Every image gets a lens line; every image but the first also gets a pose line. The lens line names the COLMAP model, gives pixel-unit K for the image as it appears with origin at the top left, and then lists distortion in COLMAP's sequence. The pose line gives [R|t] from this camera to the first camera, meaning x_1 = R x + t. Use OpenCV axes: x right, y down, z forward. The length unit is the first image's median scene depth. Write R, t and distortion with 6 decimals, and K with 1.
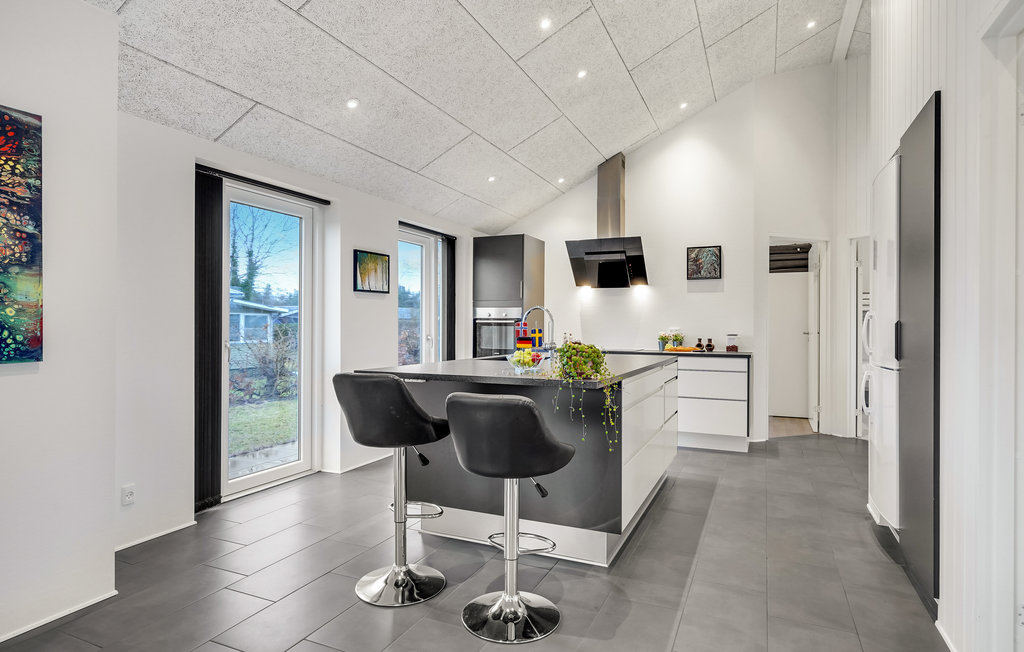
lens RADIAL K [[555.9, 0, 510.4], [0, 555.9, 327.5], [0, 0, 1]] dist [0.003353, 0.000910]
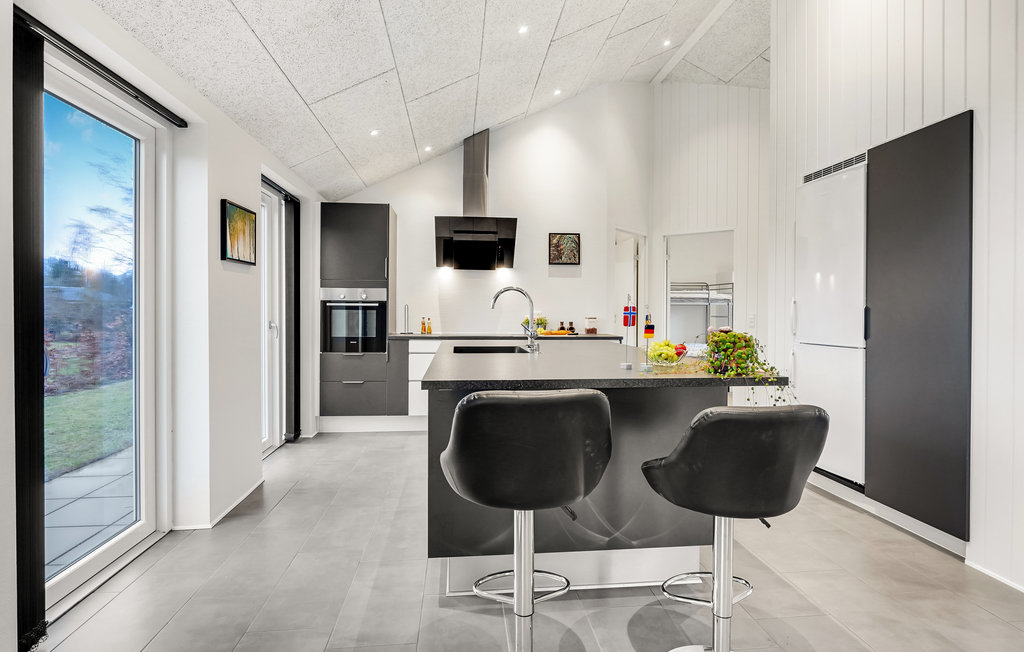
lens RADIAL K [[526.0, 0, 511.2], [0, 526.0, 317.0], [0, 0, 1]] dist [-0.008987, -0.002067]
pose [[0.865032, -0.007361, 0.501662, -0.230934], [0.001218, 0.999920, 0.012572, -0.001694], [-0.501715, -0.010265, 0.864972, 0.199074]]
